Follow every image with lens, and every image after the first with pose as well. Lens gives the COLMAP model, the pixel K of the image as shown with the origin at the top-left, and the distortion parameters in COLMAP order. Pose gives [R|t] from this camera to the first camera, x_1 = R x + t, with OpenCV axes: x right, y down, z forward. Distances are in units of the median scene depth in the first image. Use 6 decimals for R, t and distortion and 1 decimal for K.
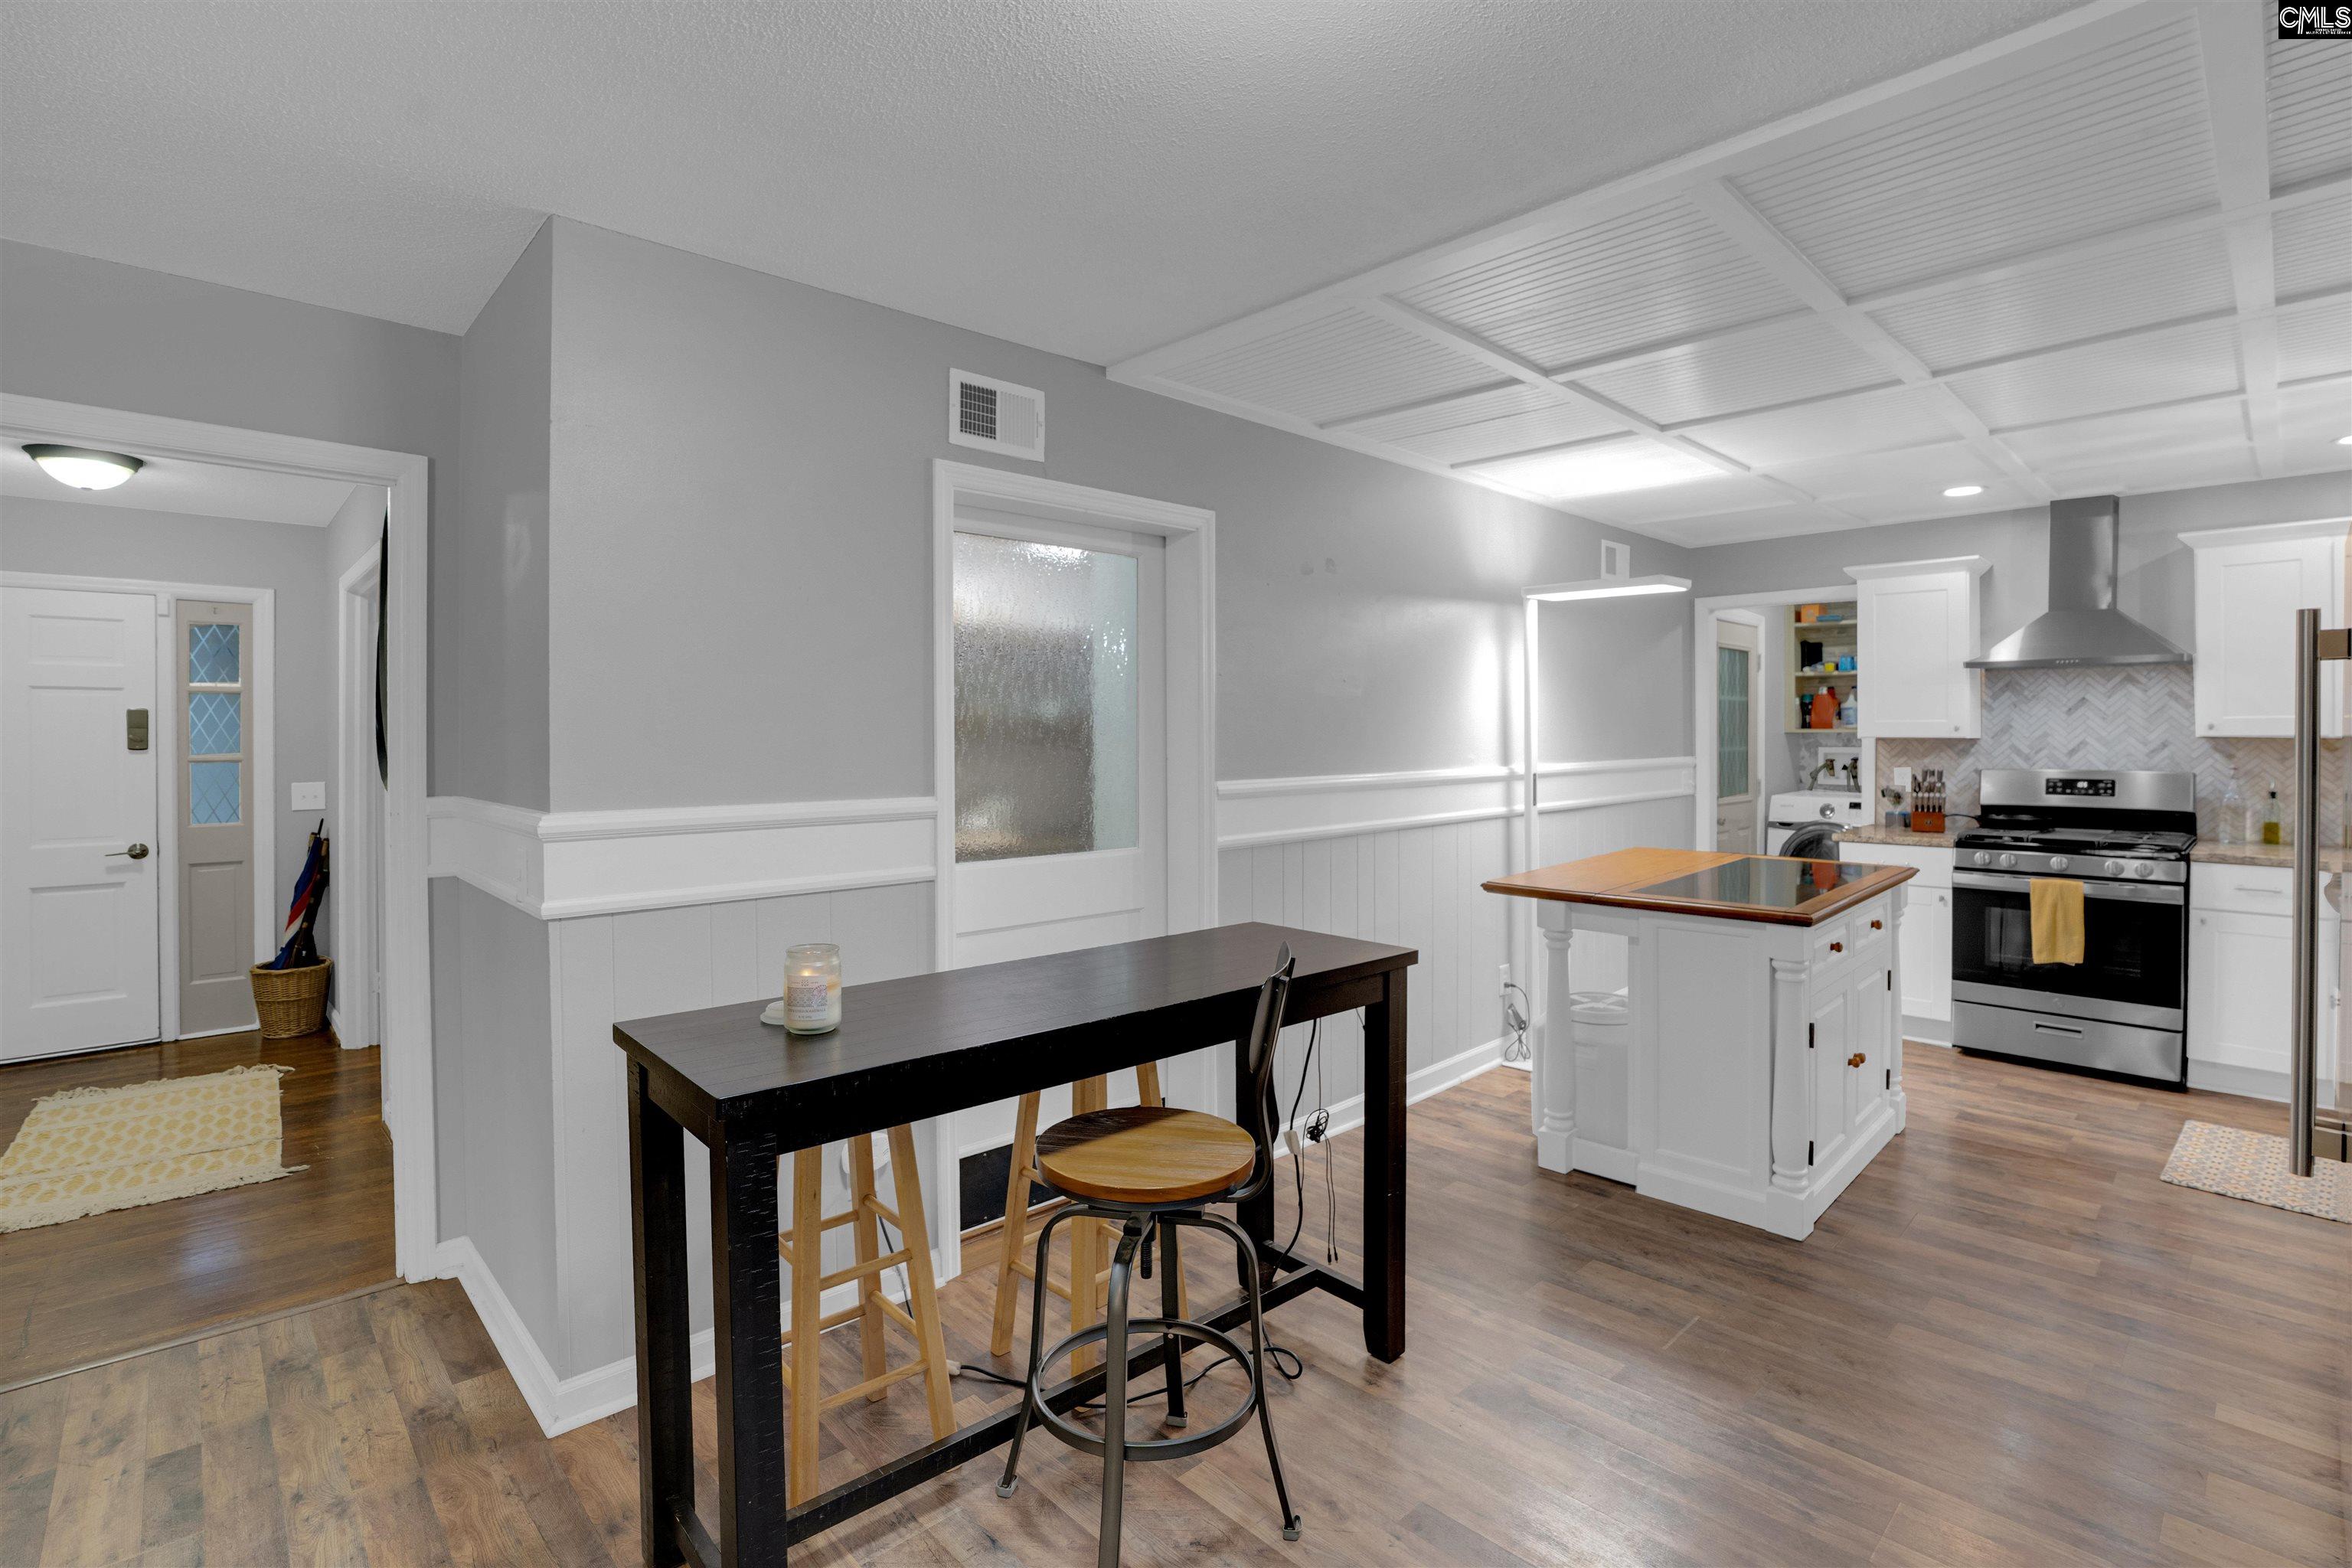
lens RADIAL K [[1075.2, 0, 1181.4], [0, 1075.2, 742.7], [0, 0, 1]] dist [-0.047432, 0.010994]
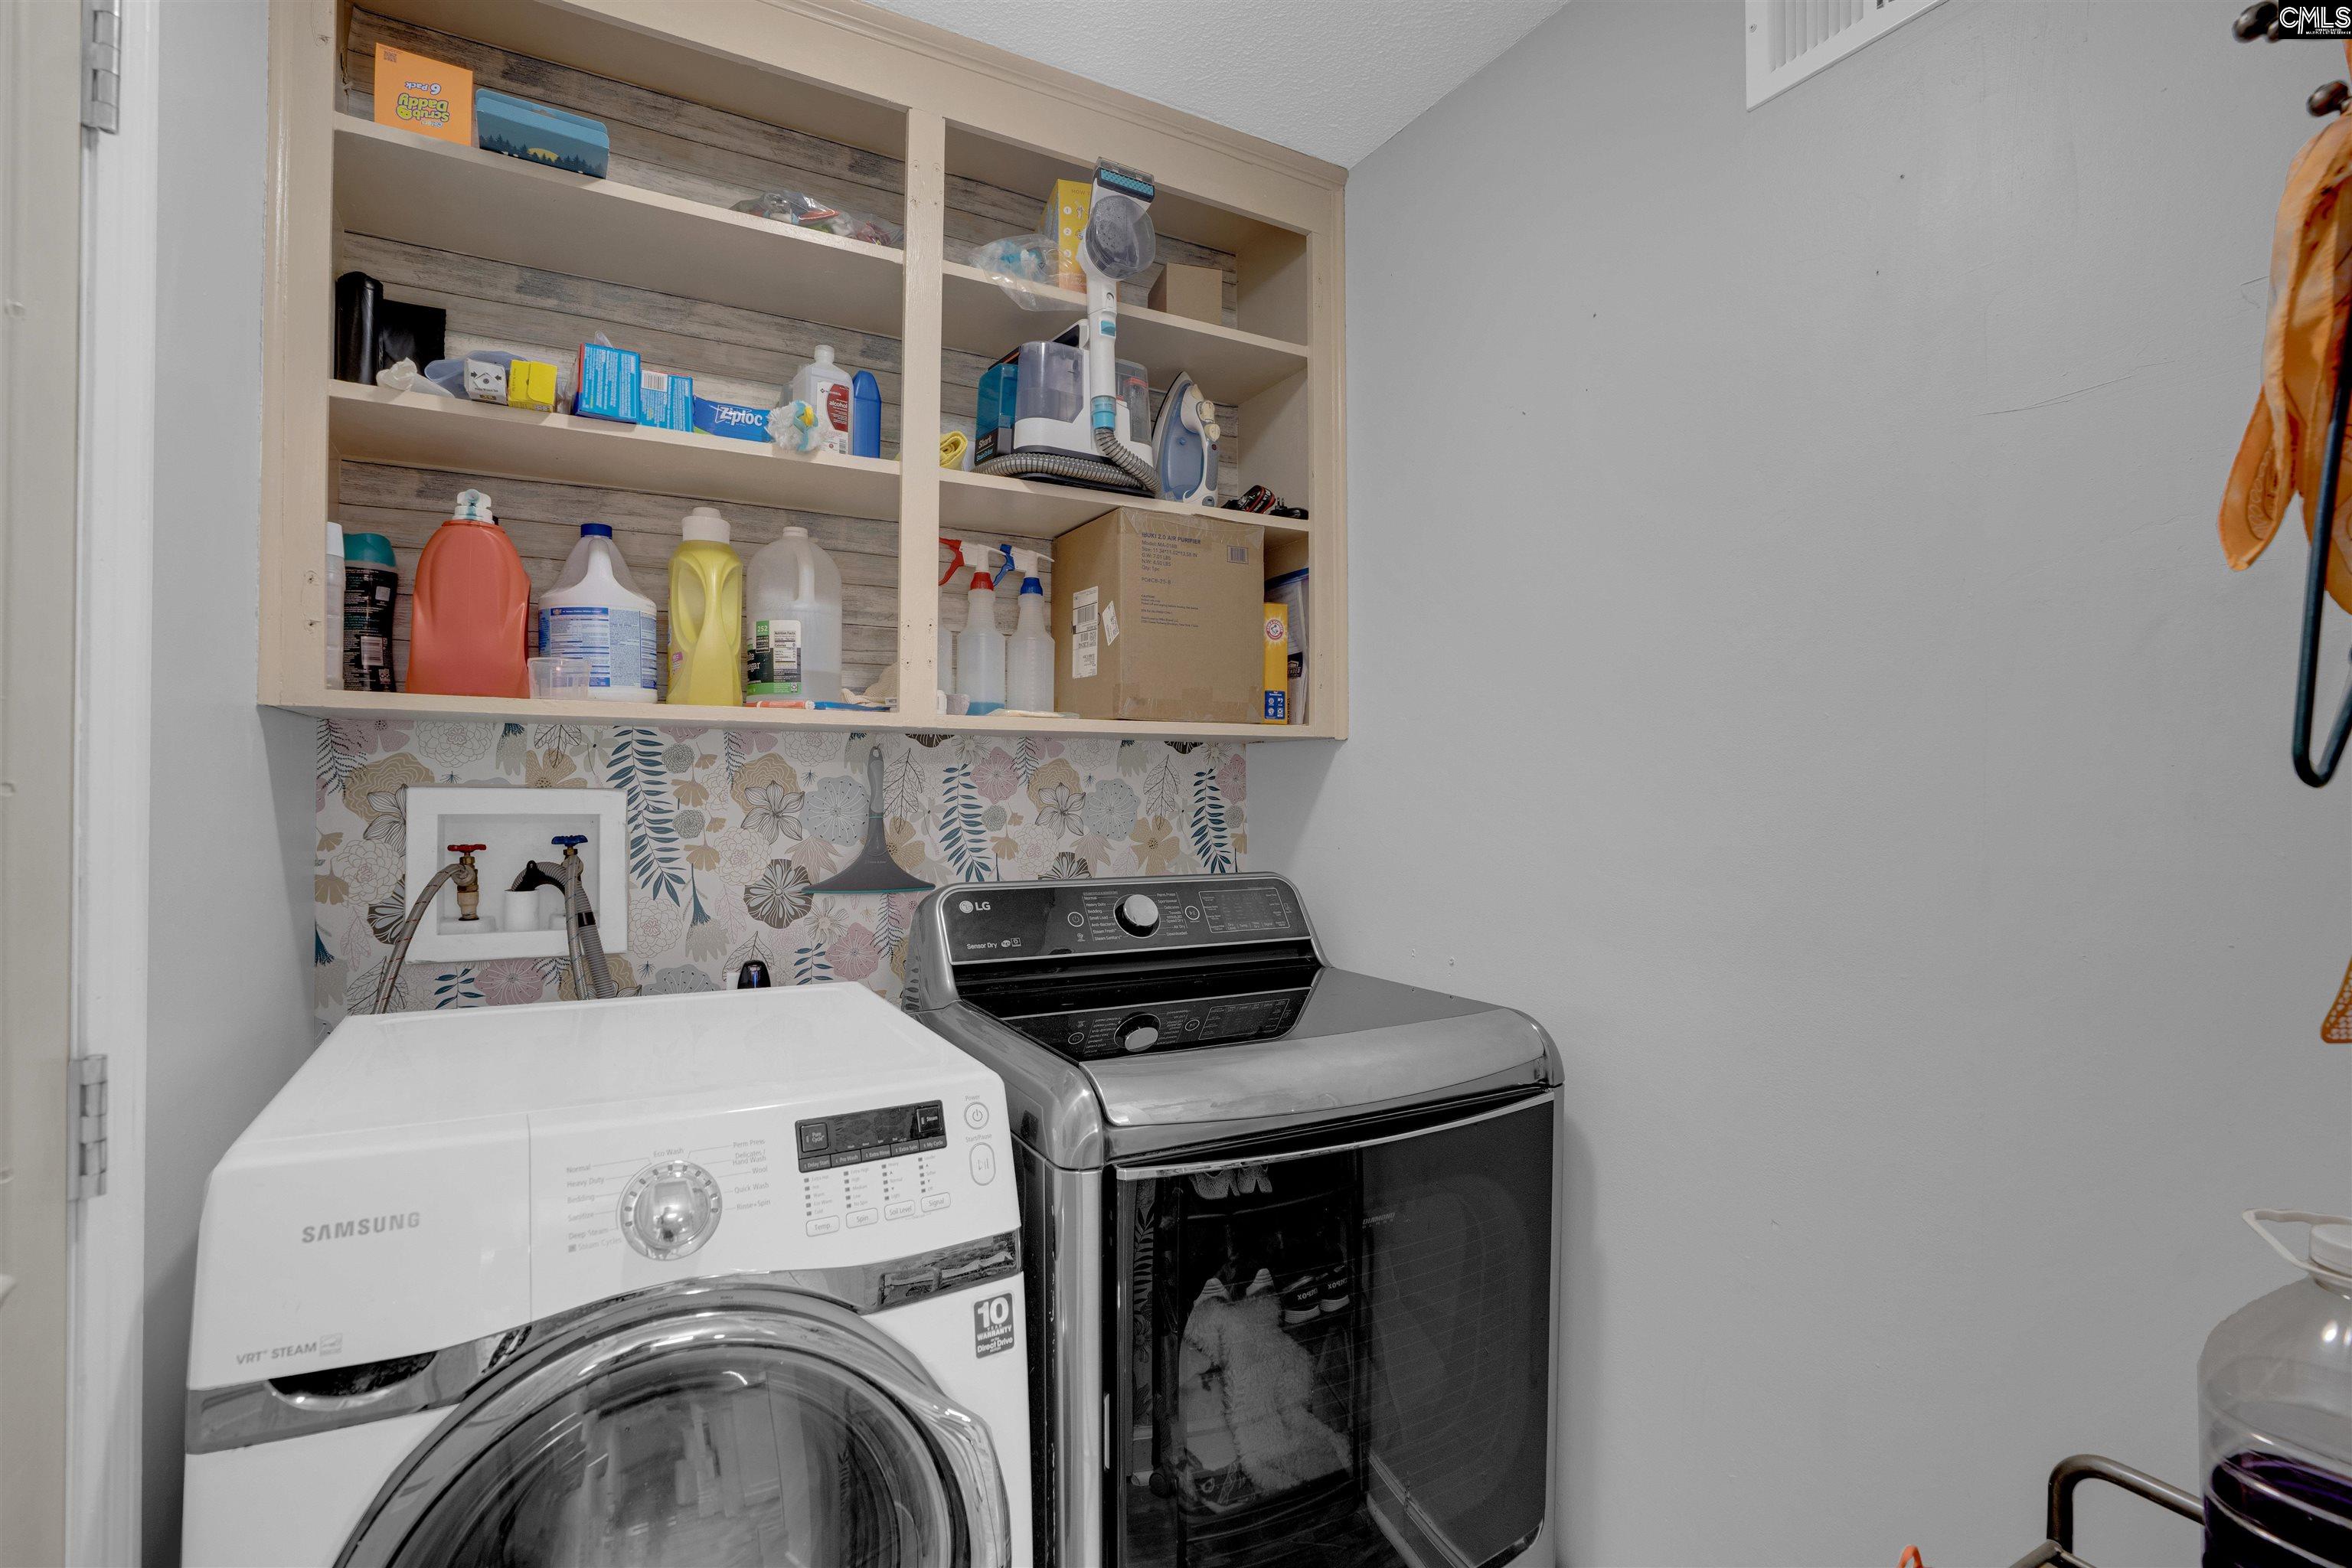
lens RADIAL K [[1098.0, 0, 1184.5], [0, 1098.0, 787.6], [0, 0, 1]] dist [-0.018536, 0.000039]
pose [[0.253118, 0.012287, 0.967357, 0.439022], [0.002648, 0.999907, -0.013393, 0.007117], [-0.967432, 0.005951, 0.253062, 0.814259]]
